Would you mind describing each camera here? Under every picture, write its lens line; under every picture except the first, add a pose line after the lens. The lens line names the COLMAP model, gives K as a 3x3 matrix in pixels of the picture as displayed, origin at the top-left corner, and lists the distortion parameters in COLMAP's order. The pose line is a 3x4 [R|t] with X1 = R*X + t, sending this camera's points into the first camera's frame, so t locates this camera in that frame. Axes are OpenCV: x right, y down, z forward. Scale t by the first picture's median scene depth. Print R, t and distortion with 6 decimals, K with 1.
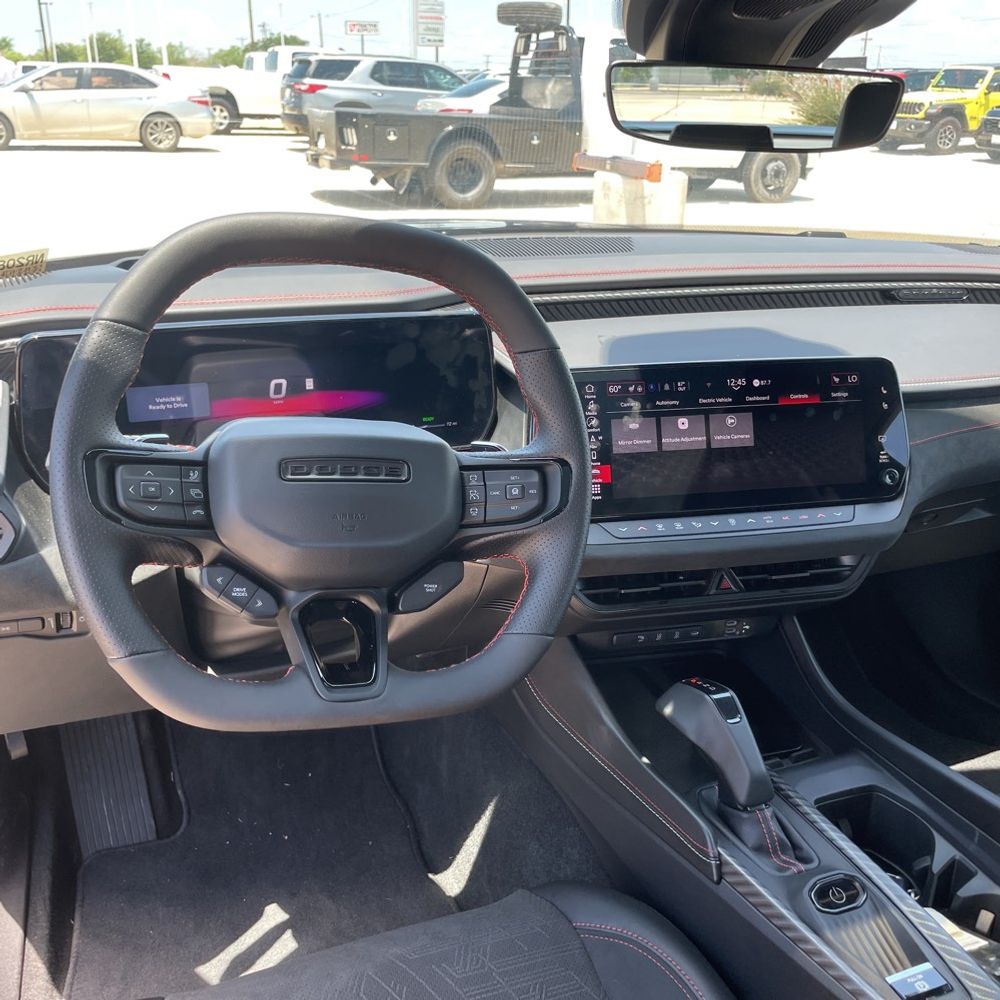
lens RADIAL K [[1003.1, 0, 500.0], [0, 1003.1, 500.0], [0, 0, 1]] dist [0.084593, -0.118607]
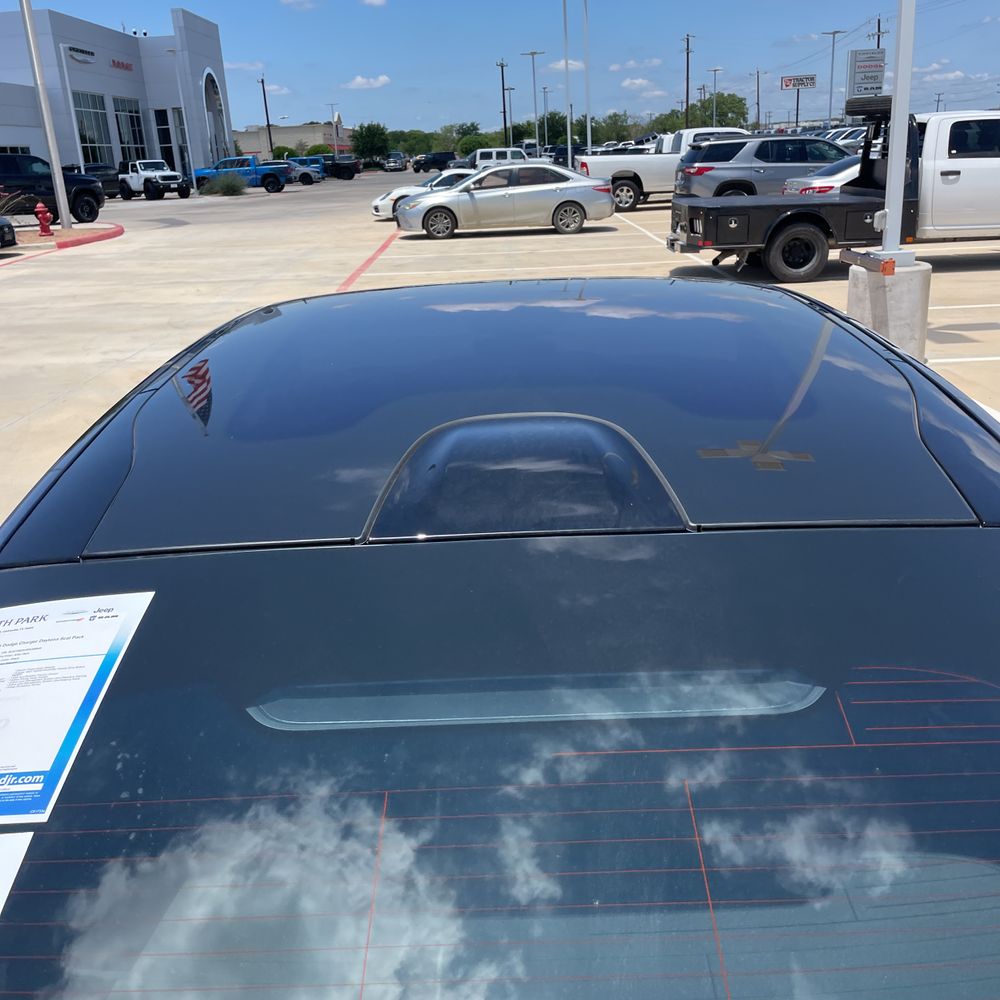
lens RADIAL K [[1003.1, 0, 500.0], [0, 1003.1, 500.0], [0, 0, 1]] dist [0.084593, -0.118607]
pose [[0.920160, 0.062222, -0.386567, 0.068687], [-0.080983, 0.996188, -0.032420, 0.011382], [0.383076, 0.061137, 0.921691, -0.096752]]
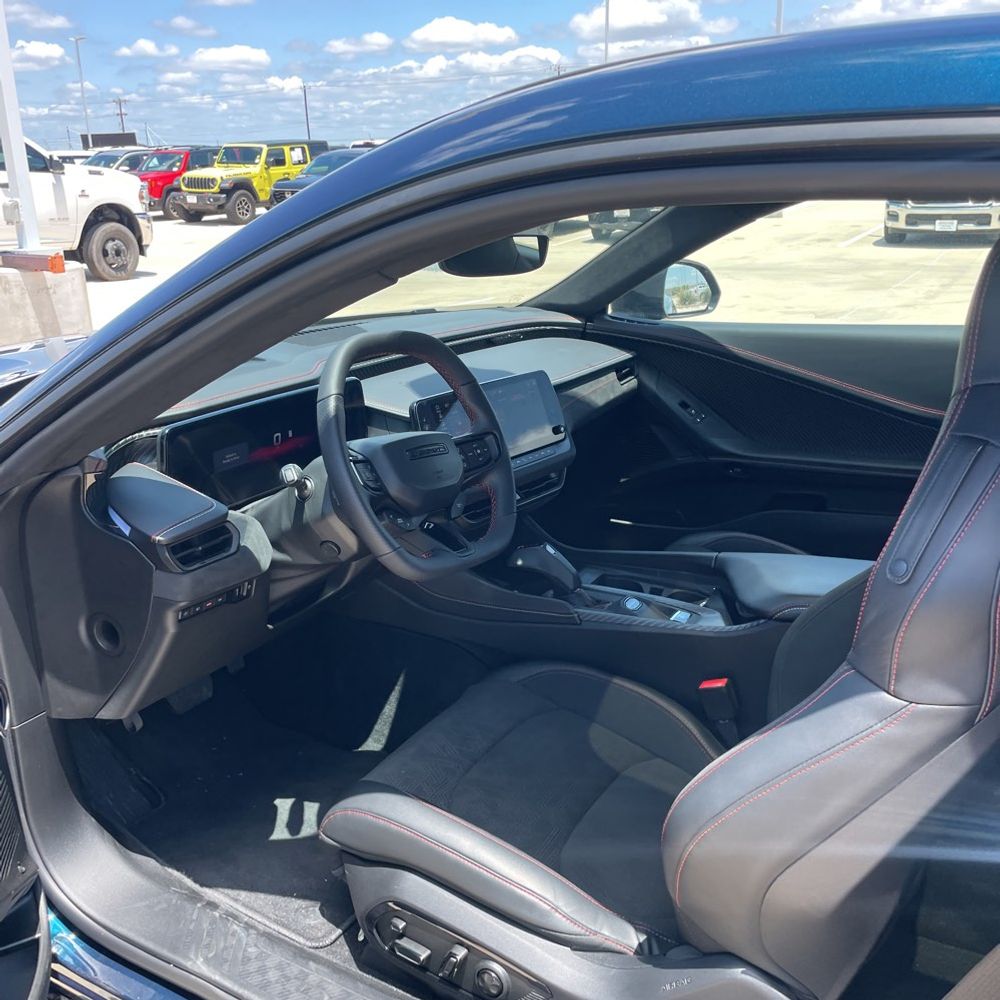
lens RADIAL K [[1003.1, 0, 500.0], [0, 1003.1, 500.0], [0, 0, 1]] dist [0.084593, -0.118607]
pose [[0.794753, -0.219691, 0.565777, -0.041379], [0.254551, 0.966894, 0.017874, 0.002290], [-0.550973, 0.129814, 0.824364, -0.025405]]
